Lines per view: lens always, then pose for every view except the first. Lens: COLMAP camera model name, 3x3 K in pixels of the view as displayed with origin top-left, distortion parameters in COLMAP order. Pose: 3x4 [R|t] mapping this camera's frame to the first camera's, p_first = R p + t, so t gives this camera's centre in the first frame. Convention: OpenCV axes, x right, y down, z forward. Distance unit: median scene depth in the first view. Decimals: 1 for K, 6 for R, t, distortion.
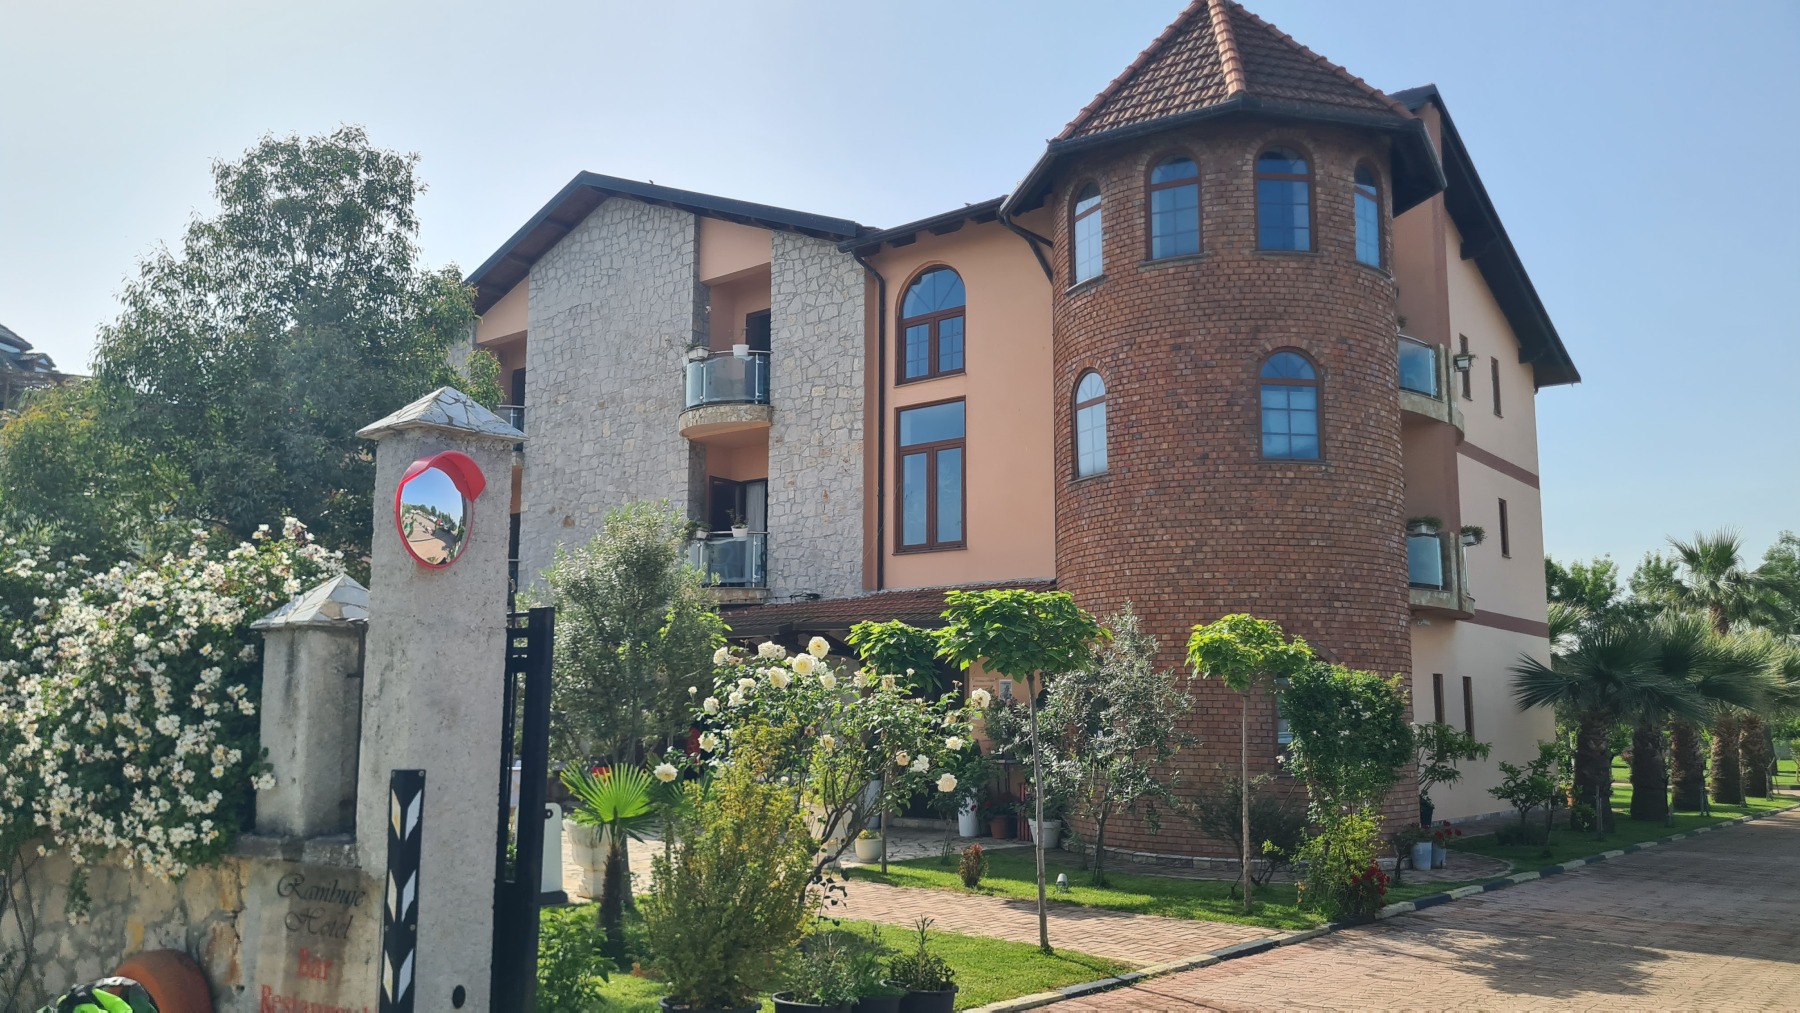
lens RADIAL K [[1413.5, 0, 900.0], [0, 1413.5, 506.5], [0, 0, 1]] dist [0.046159, -0.003285]
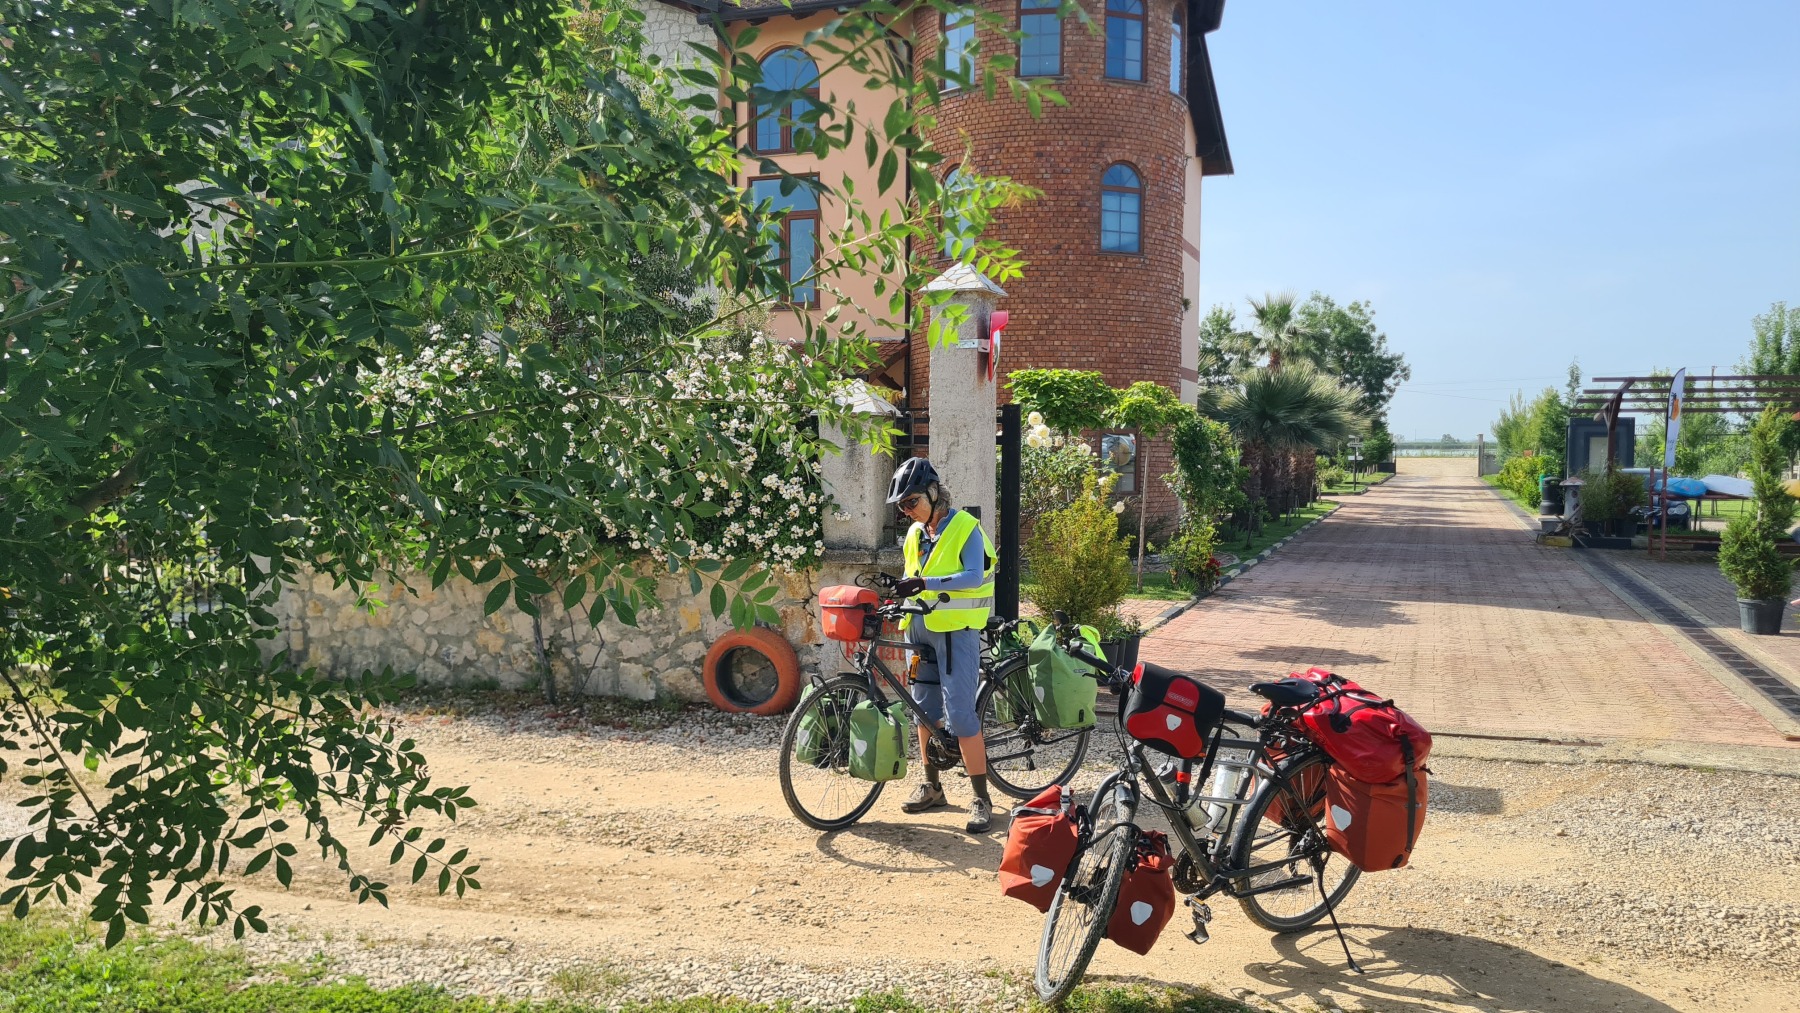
lens RADIAL K [[1466.6, 0, 900.0], [0, 1466.6, 506.5], [0, 0, 1]] dist [0.057057, -0.000499]
pose [[0.935952, -0.022095, 0.351433, -0.372166], [-0.046698, 0.981426, 0.186072, -0.044862], [-0.349016, -0.190565, 0.917536, -0.184037]]
